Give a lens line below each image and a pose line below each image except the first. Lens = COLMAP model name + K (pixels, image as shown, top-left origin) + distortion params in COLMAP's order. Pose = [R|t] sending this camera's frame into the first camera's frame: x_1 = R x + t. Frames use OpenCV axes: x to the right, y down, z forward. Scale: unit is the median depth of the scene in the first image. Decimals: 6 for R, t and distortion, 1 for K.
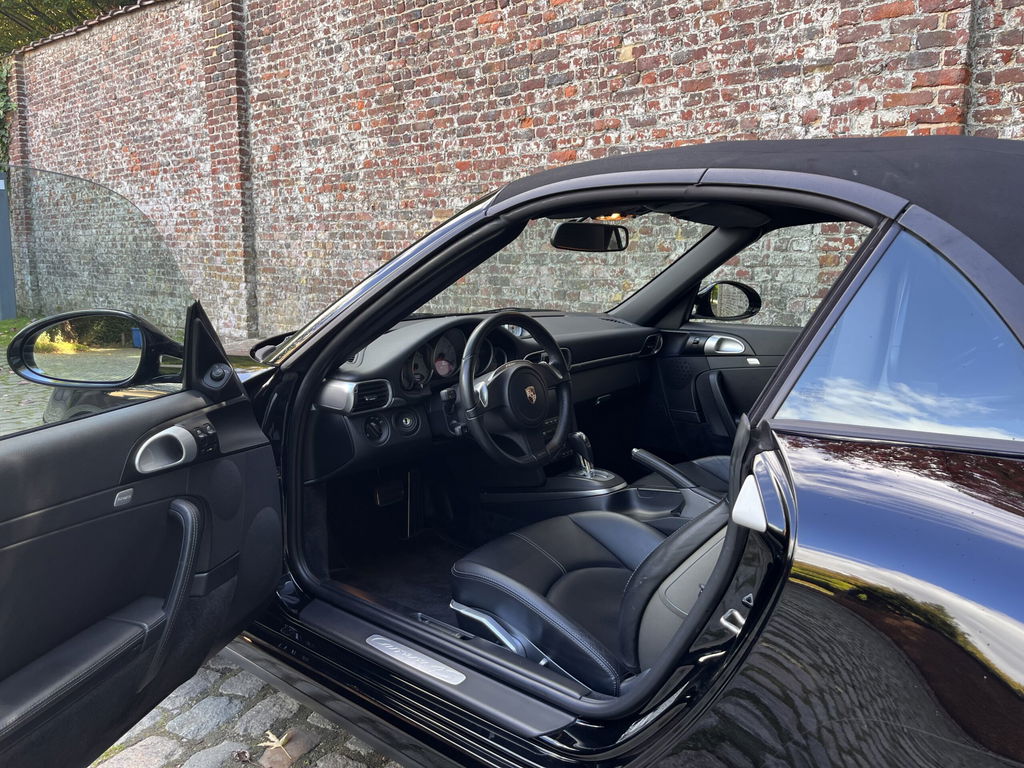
lens RADIAL K [[763.5, 0, 522.0], [0, 763.5, 370.5], [0, 0, 1]] dist [0.080322, -0.118111]
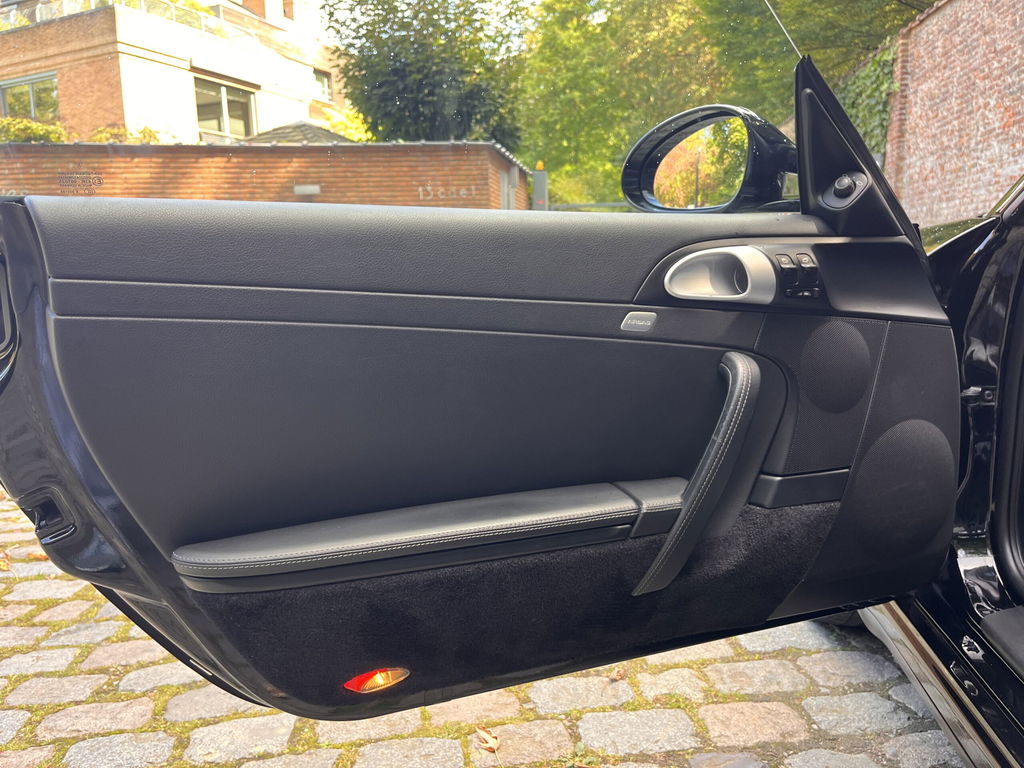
lens RADIAL K [[767.8, 0, 512.0], [0, 767.8, 384.0], [0, 0, 1]] dist [0.093066, -0.139402]
pose [[0.506290, 0.110928, -0.855199, 0.009655], [-0.094801, 0.992841, 0.072658, 0.033148], [0.857137, 0.044287, 0.513181, 0.095931]]
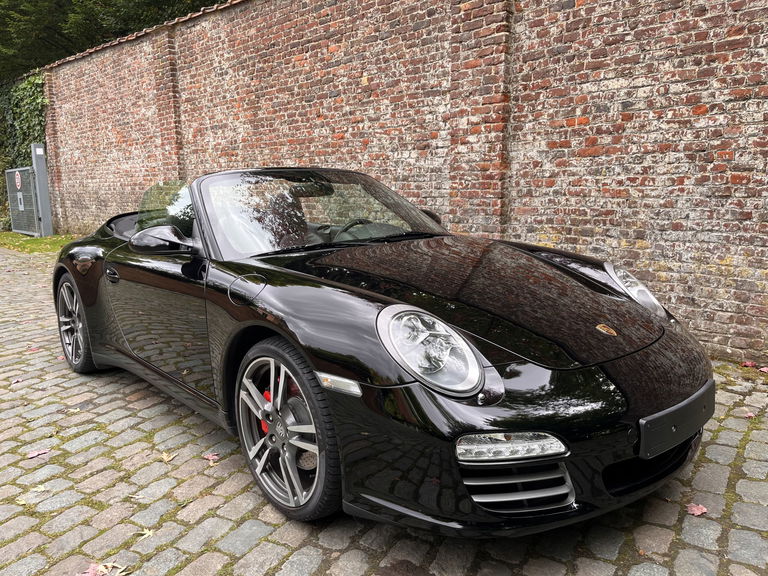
lens RADIAL K [[580.7, 0, 384.6], [0, 580.7, 284.5], [0, 0, 1]] dist [0.054831, -0.069815]
pose [[0.997110, -0.011403, -0.075116, 0.205002], [0.012964, 0.999709, 0.020338, 0.029950], [0.074862, -0.021253, 0.996967, -0.275643]]
